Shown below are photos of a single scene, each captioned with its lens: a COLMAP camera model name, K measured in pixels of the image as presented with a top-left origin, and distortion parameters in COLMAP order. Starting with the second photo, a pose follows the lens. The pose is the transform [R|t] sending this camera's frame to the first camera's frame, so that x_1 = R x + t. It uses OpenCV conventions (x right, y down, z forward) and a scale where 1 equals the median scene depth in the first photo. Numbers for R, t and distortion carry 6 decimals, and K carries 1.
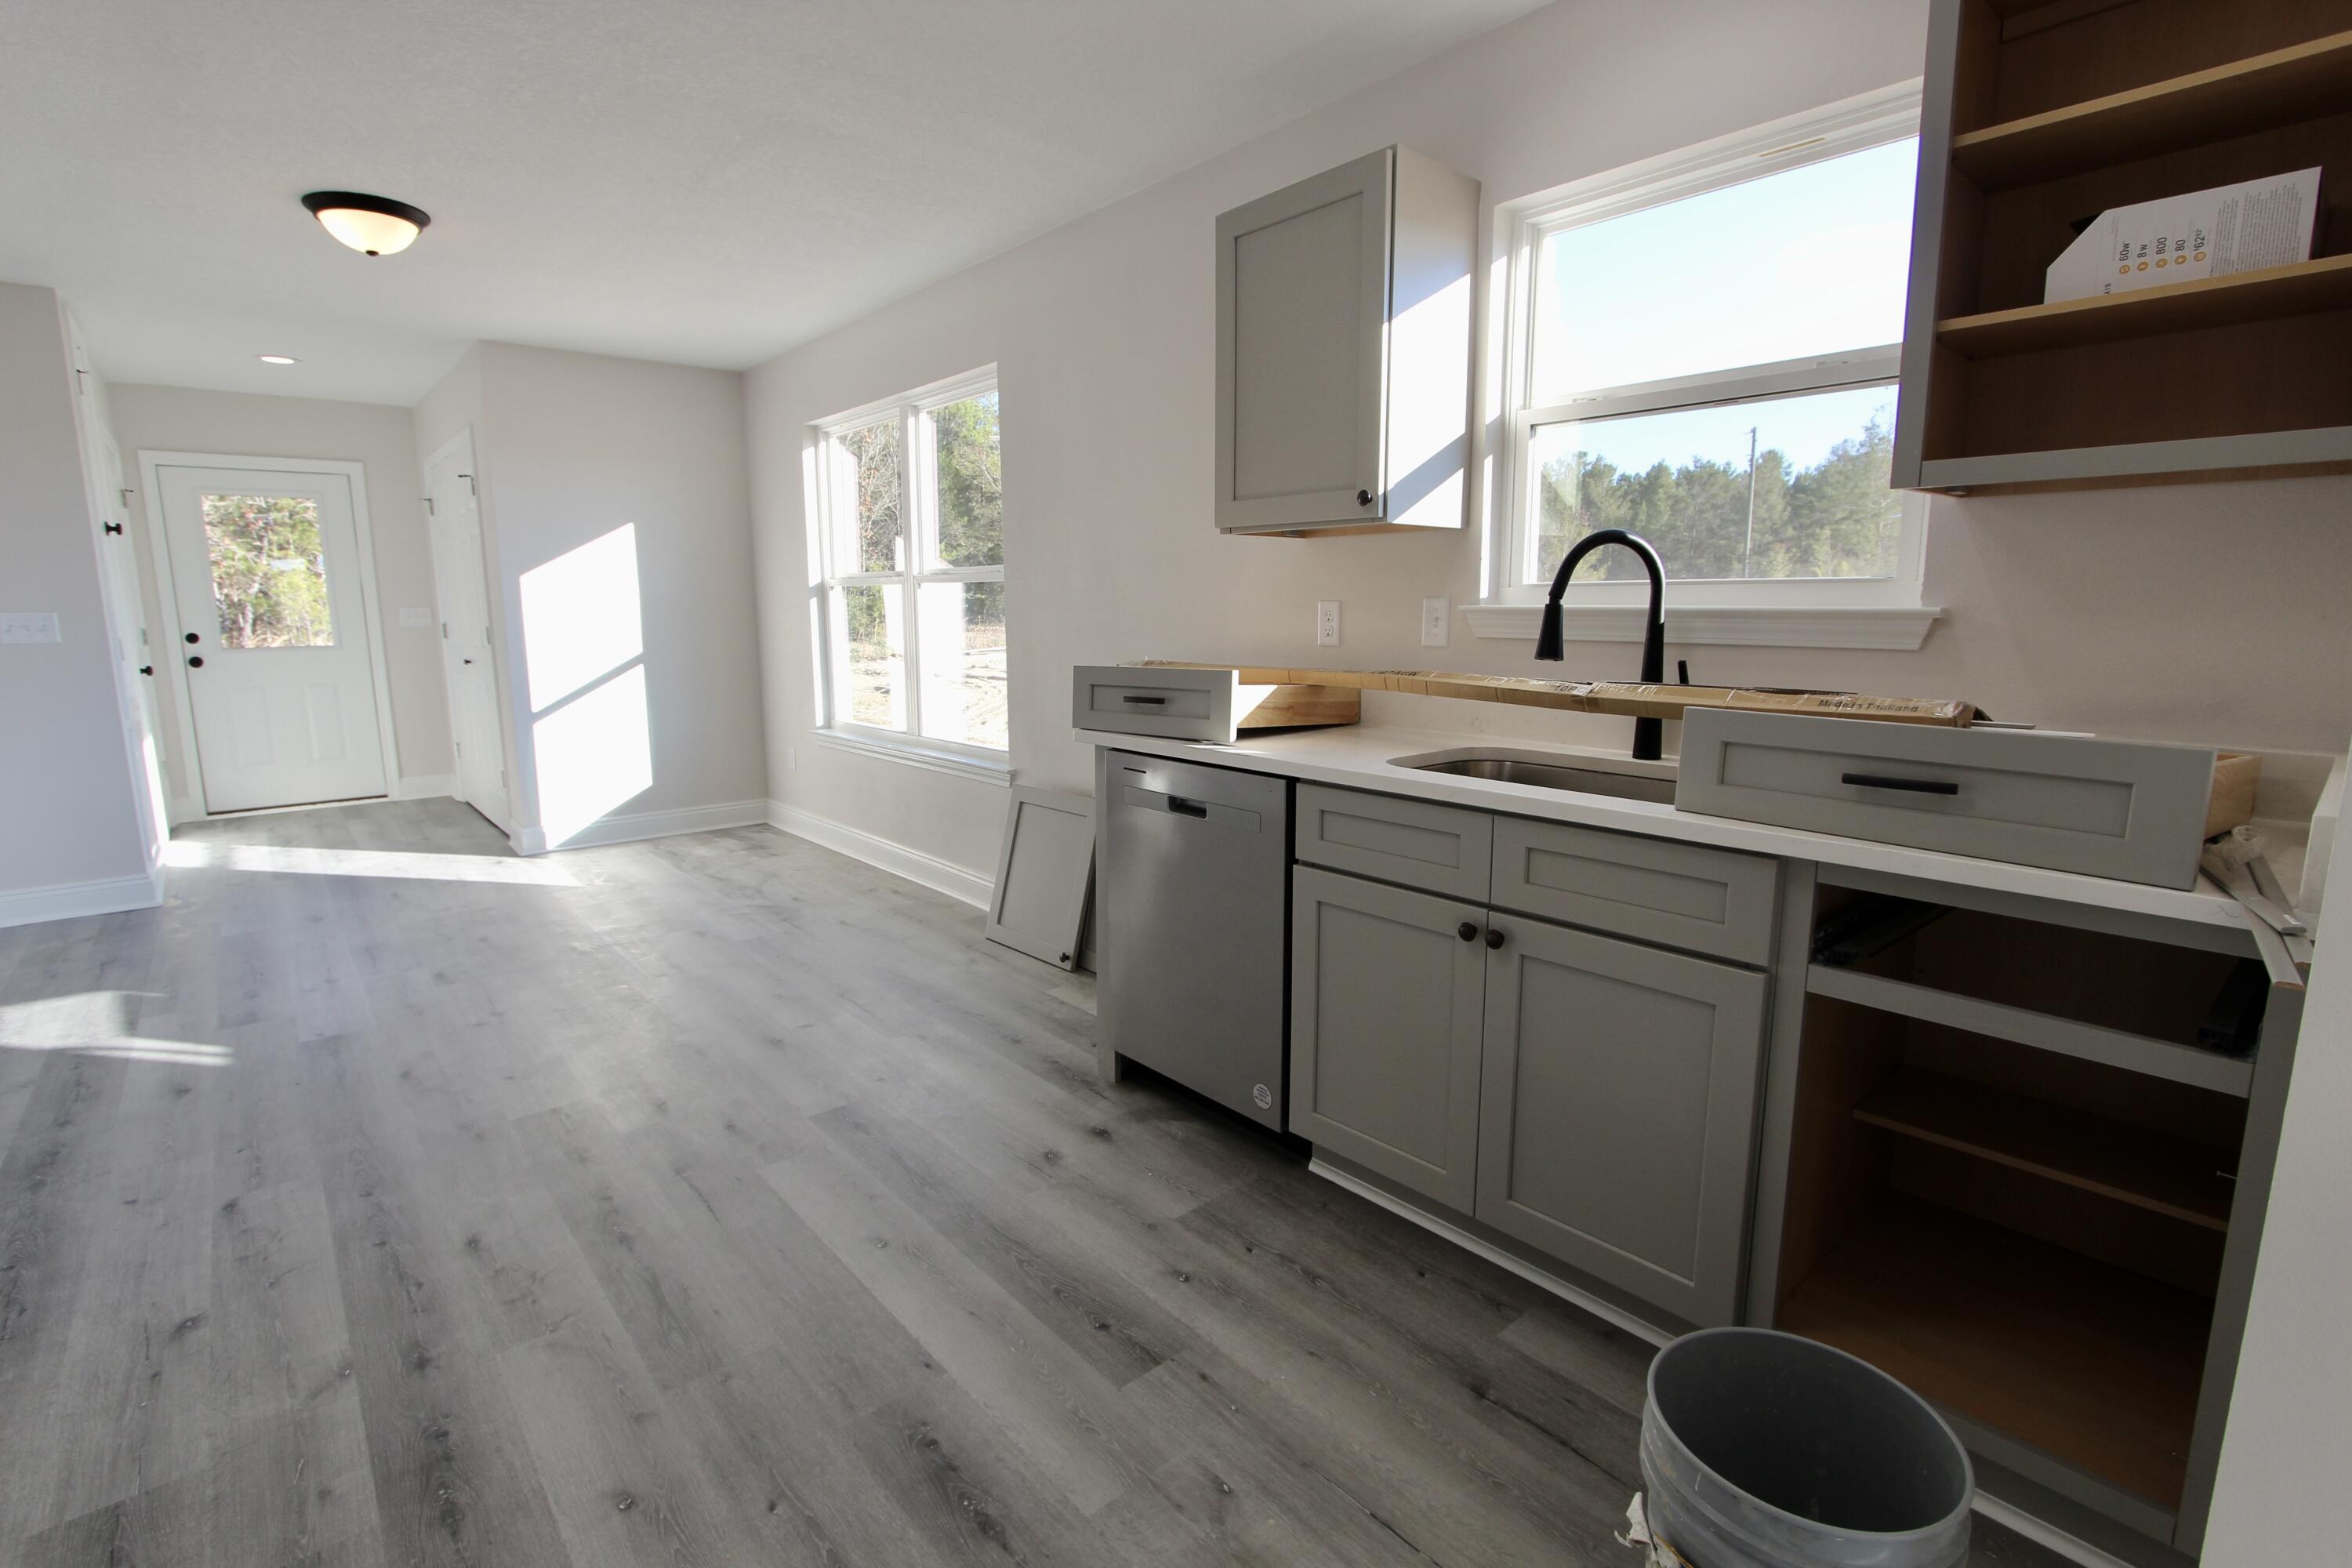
lens RADIAL K [[1086.7, 0, 1170.6], [0, 1086.7, 778.8], [0, 0, 1]] dist [-0.018730, 0.003761]
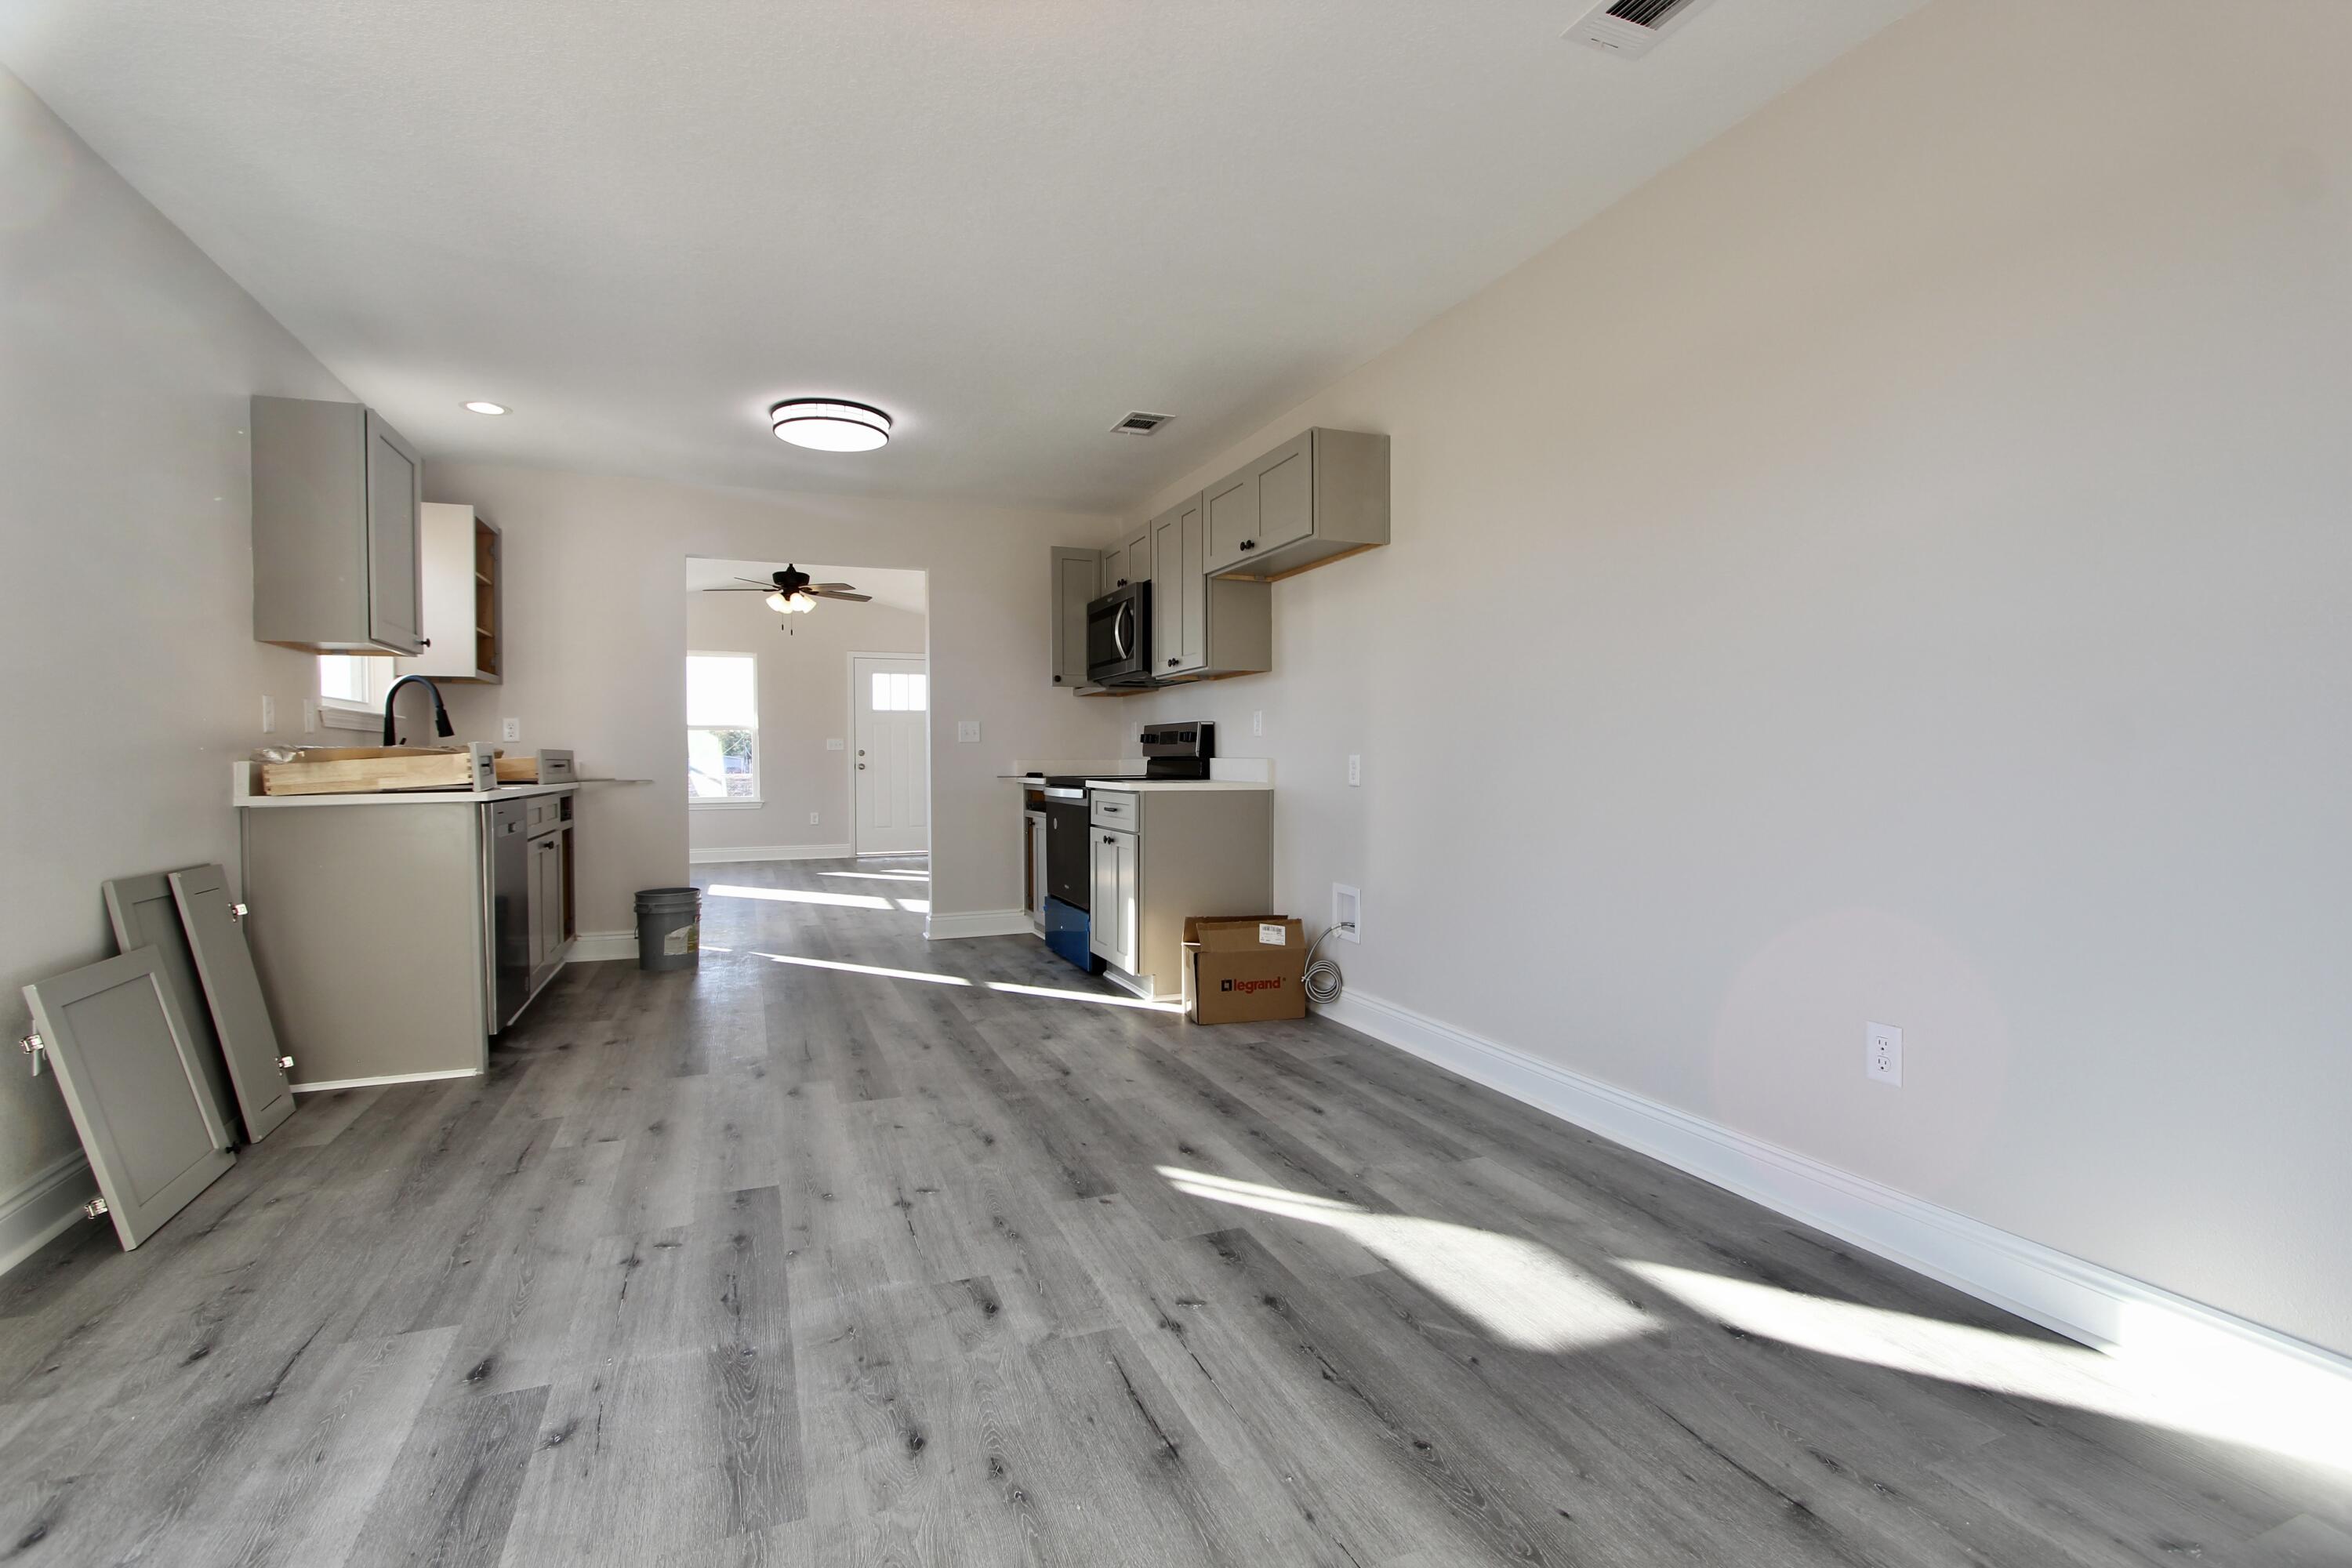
lens RADIAL K [[1086.7, 0, 1175.5], [0, 1086.7, 780.2], [0, 0, 1]] dist [-0.018730, 0.003761]
pose [[-0.944769, 0.005767, 0.327686, -1.041090], [0.064915, 0.983329, 0.169852, -0.182149], [-0.321244, 0.181743, -0.929393, 1.570002]]
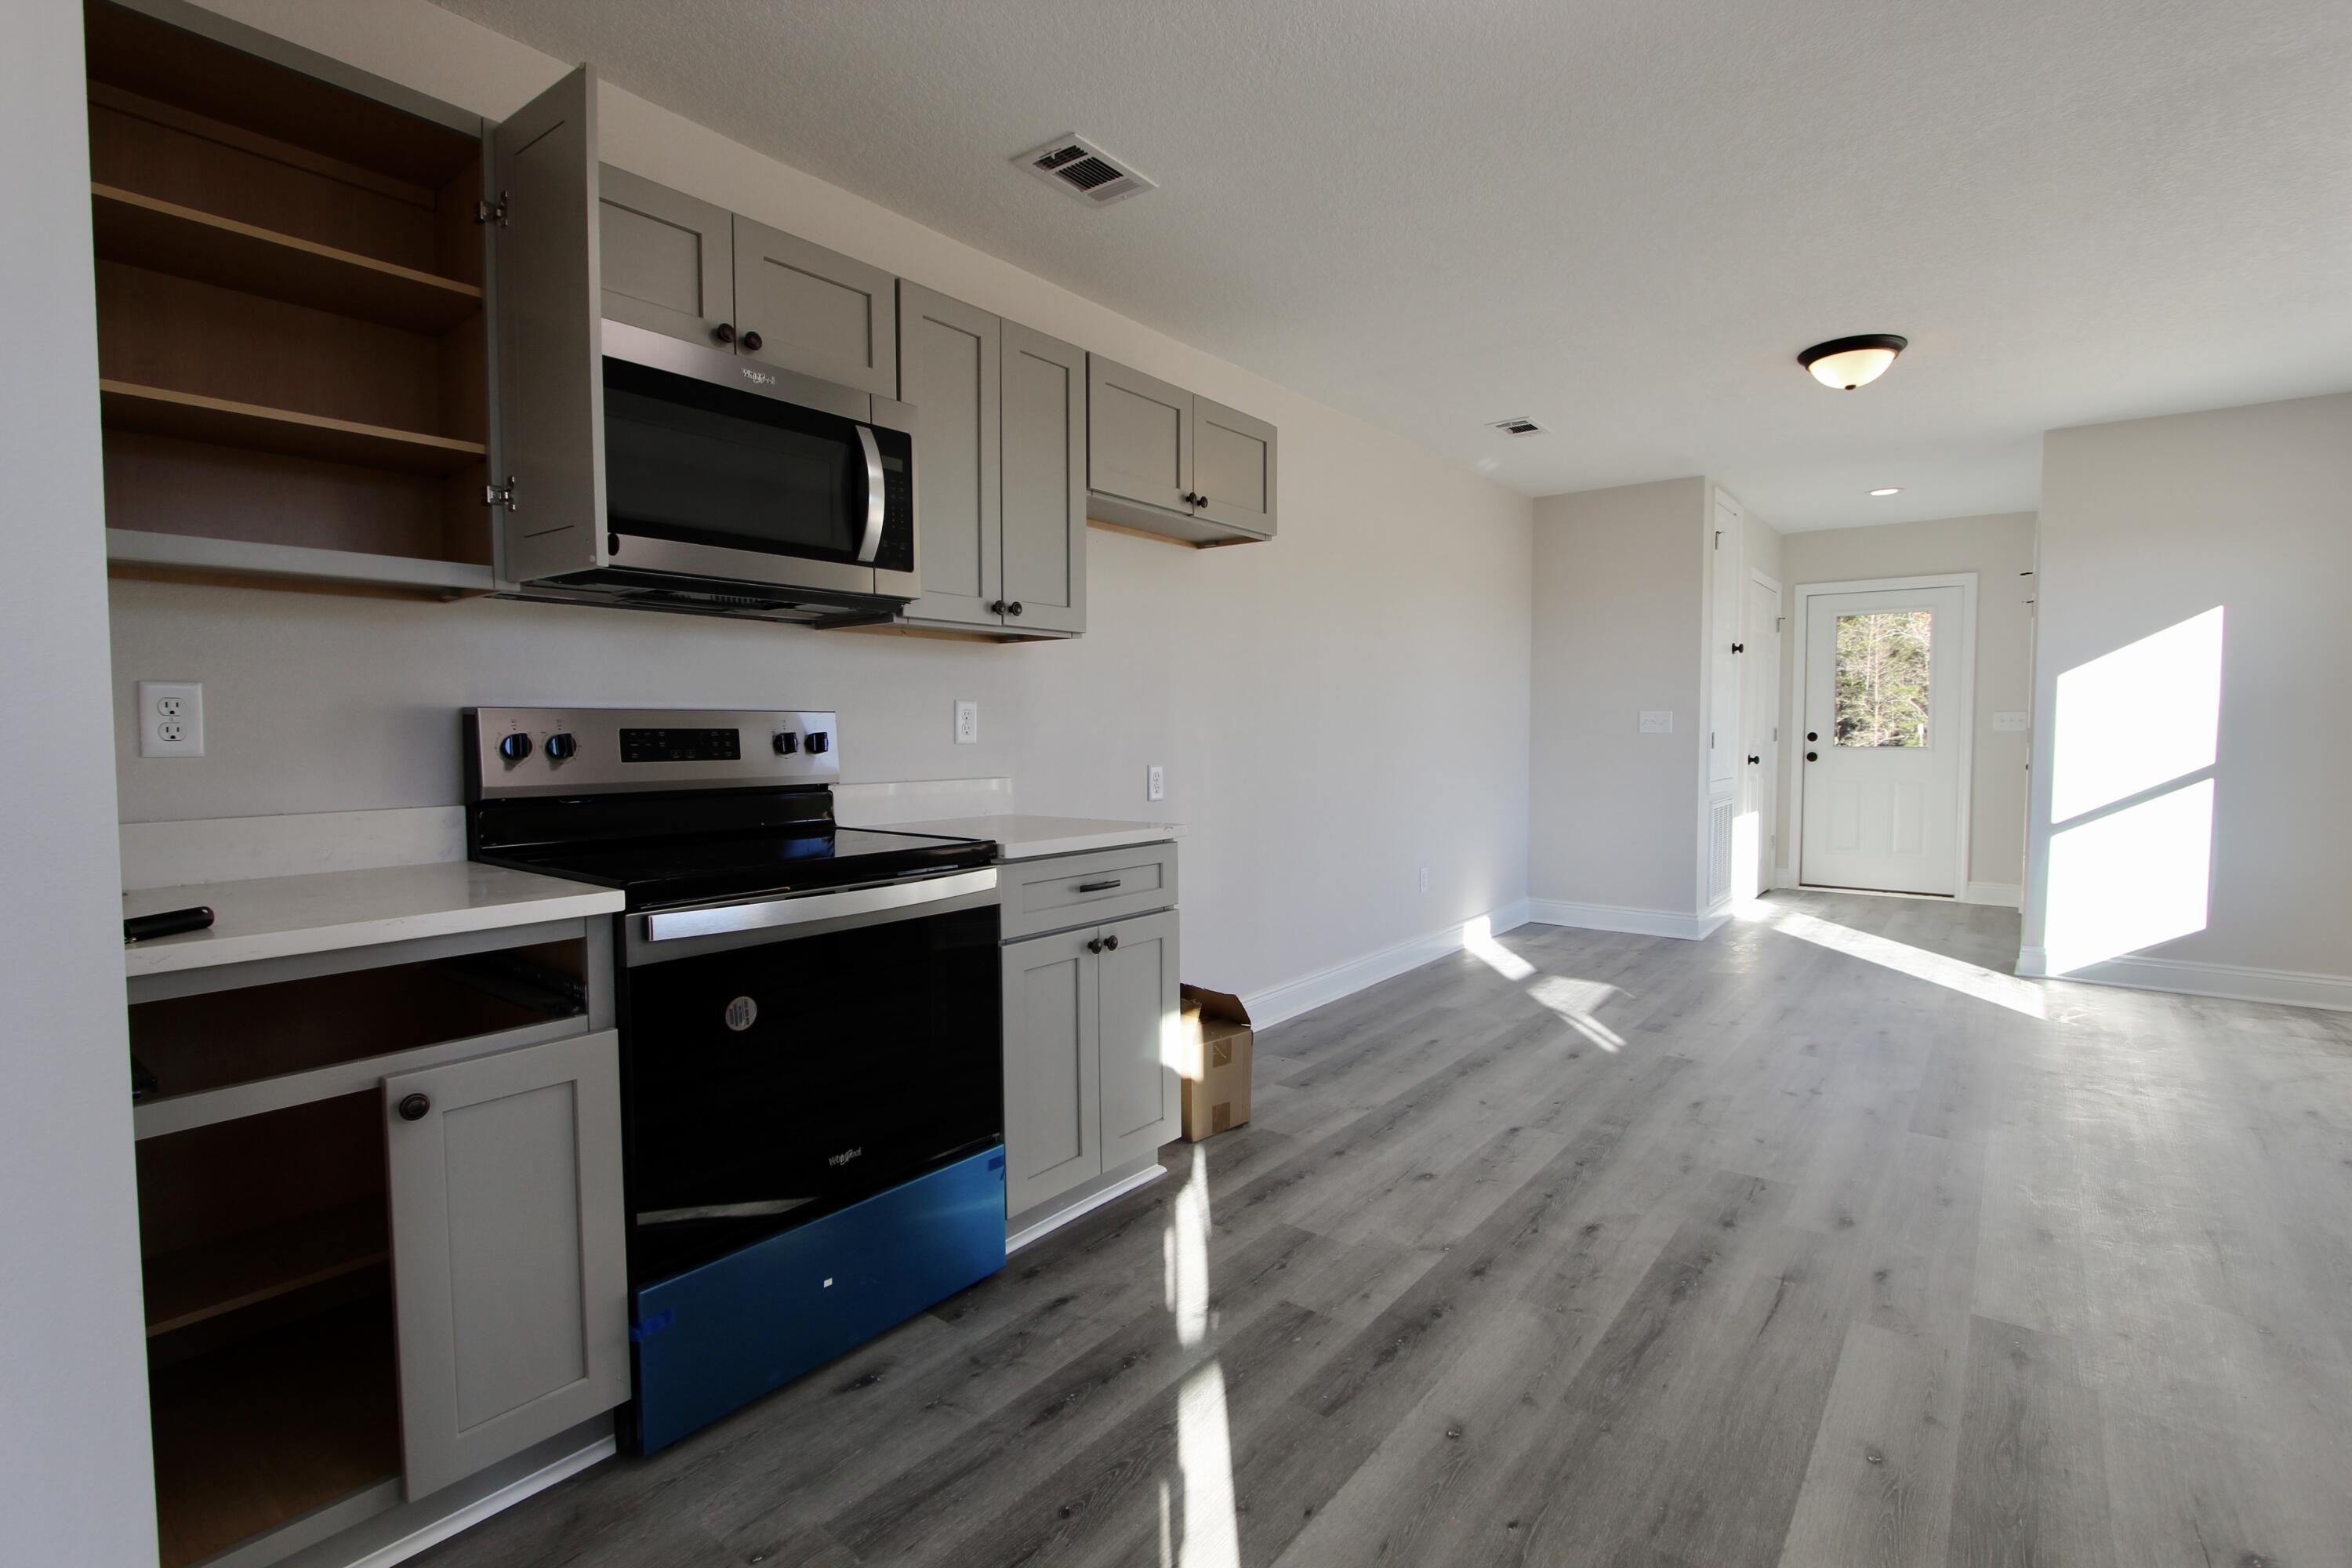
lens RADIAL K [[1086.7, 0, 1179.2], [0, 1086.7, 779.3], [0, 0, 1]] dist [-0.018730, 0.003761]
pose [[0.191427, 0.055405, -0.979942, 0.247082], [-0.158482, 0.987049, 0.024848, -0.005284], [0.968627, 0.150547, 0.197728, 0.166488]]
